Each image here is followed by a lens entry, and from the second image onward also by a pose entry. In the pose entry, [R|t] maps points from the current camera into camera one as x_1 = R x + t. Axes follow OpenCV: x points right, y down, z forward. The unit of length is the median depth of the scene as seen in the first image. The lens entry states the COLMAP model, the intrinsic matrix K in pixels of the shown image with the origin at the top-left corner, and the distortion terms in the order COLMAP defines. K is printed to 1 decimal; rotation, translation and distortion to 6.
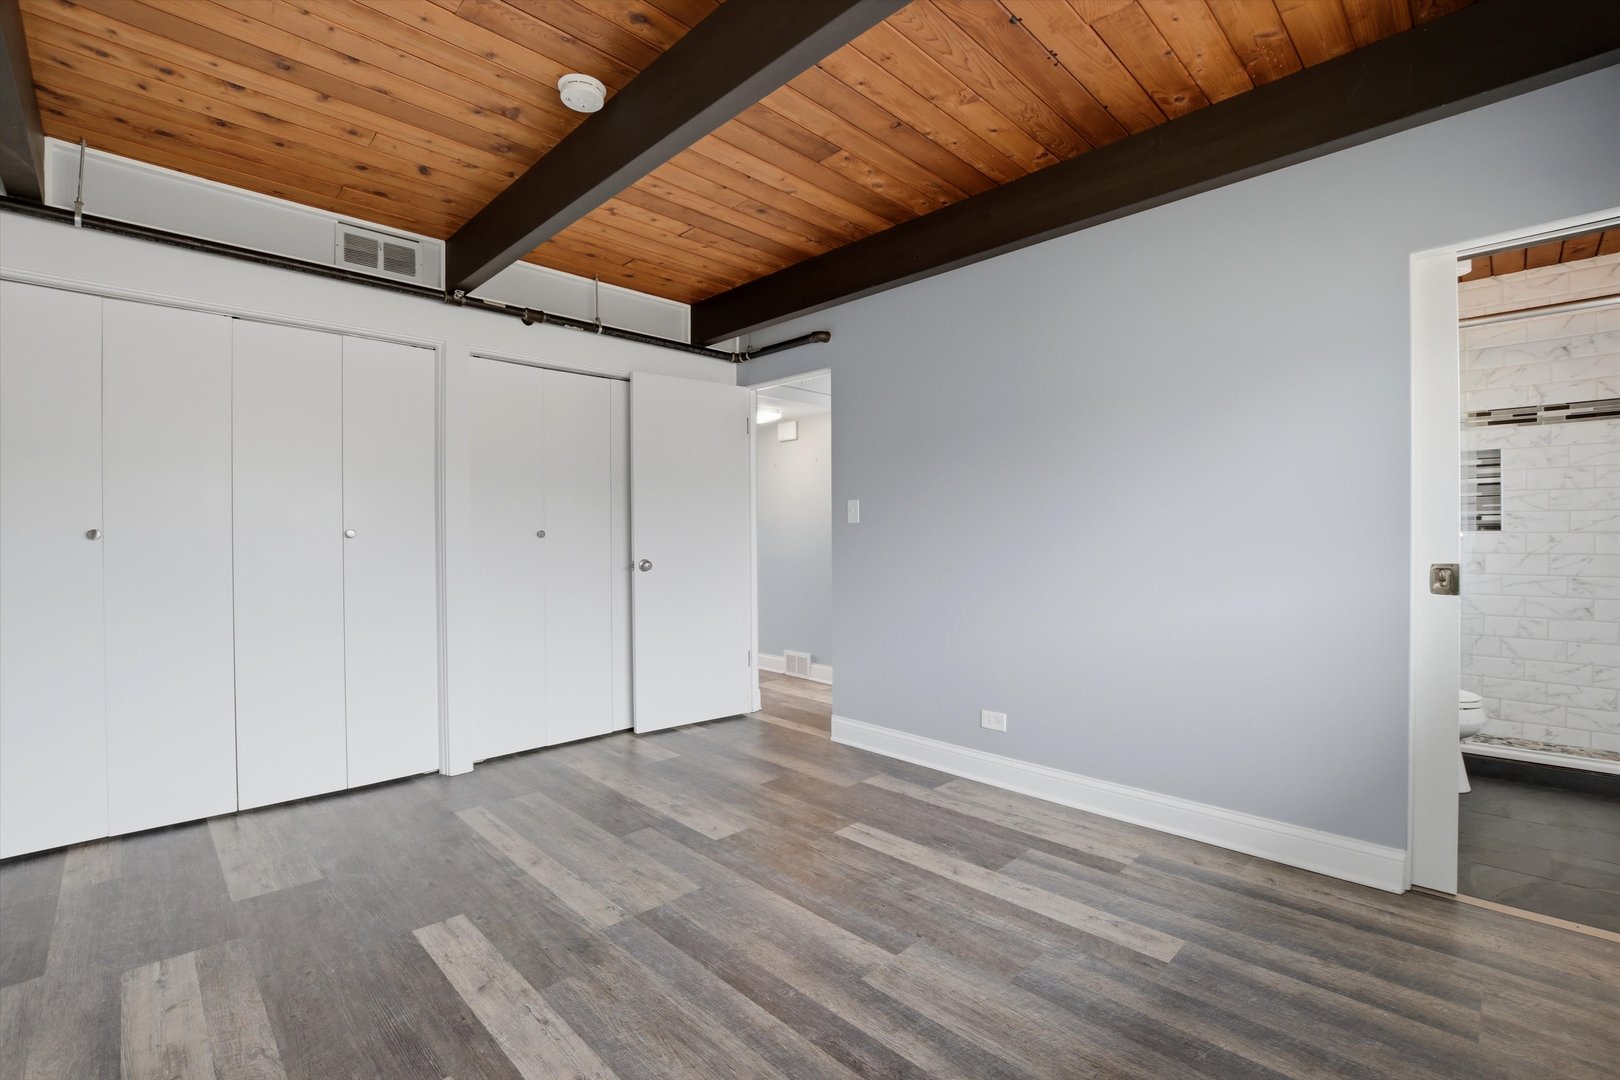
lens RADIAL K [[732.6, 0, 809.2], [0, 732.6, 537.7], [0, 0, 1]] dist [-0.025736, 0.001688]
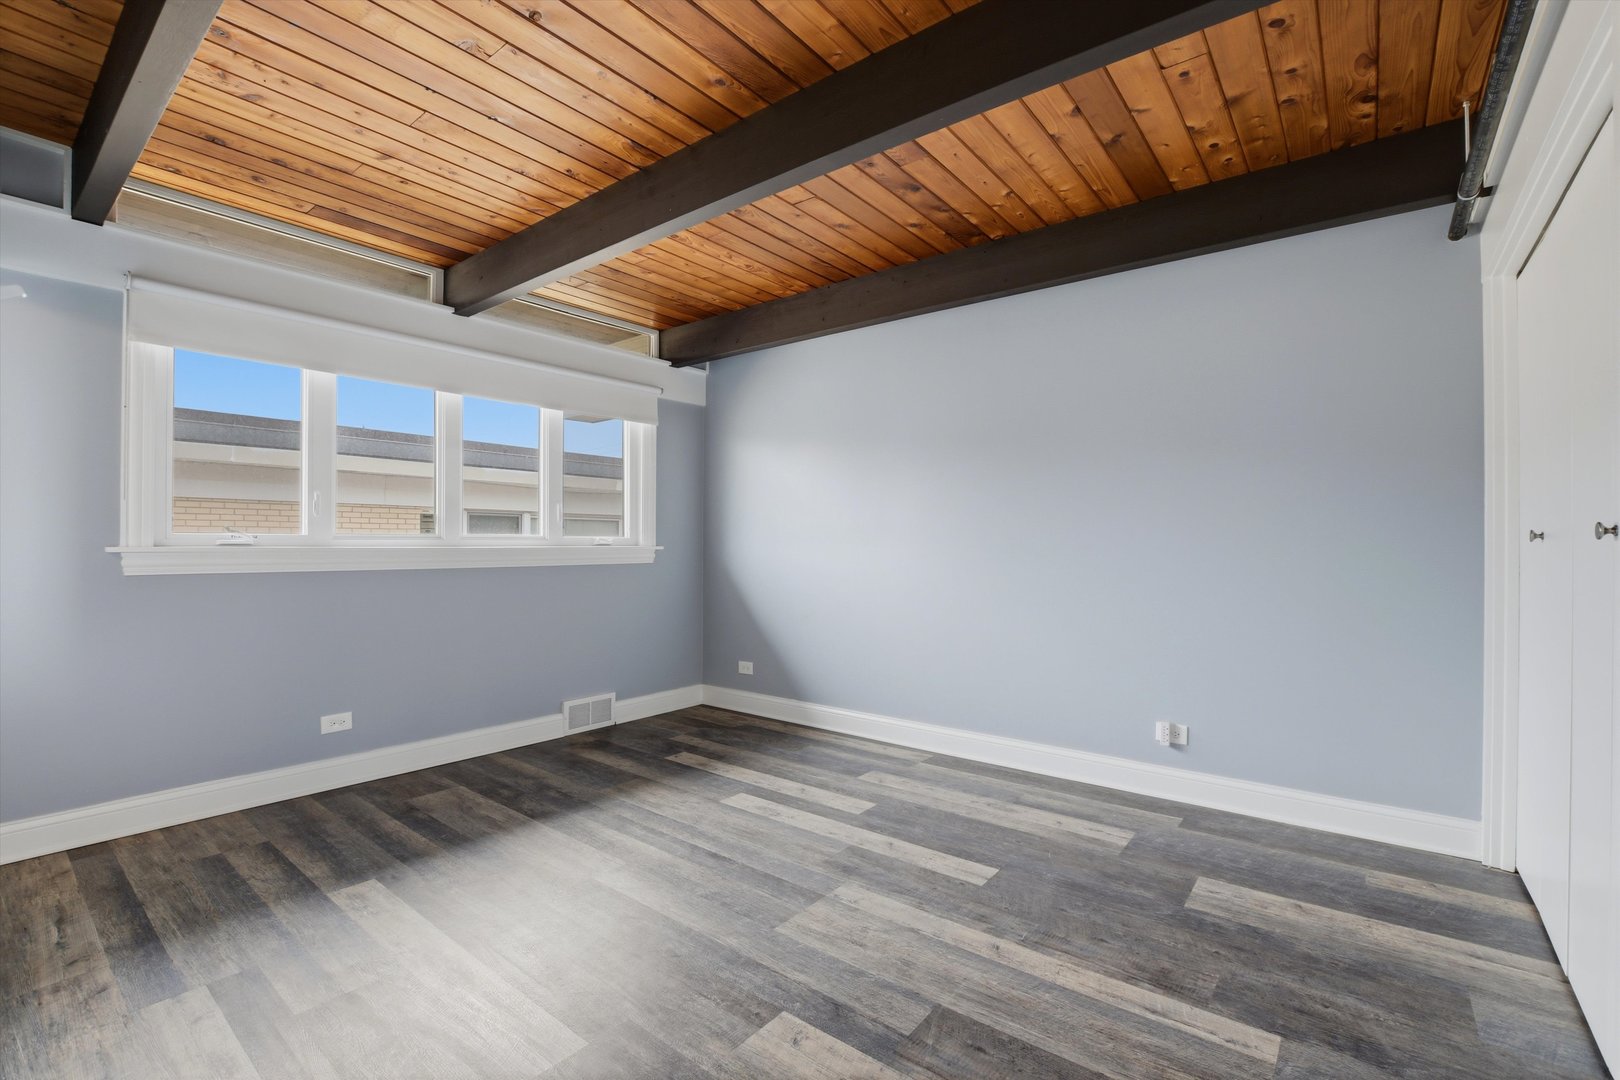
lens RADIAL K [[732.6, 0, 808.2], [0, 732.6, 541.2], [0, 0, 1]] dist [-0.025736, 0.001688]
pose [[-0.993583, 0.002354, -0.113083, -0.096133], [0.002044, 0.999994, 0.002851, 0.000012], [0.113089, 0.002601, -0.993581, 2.006778]]
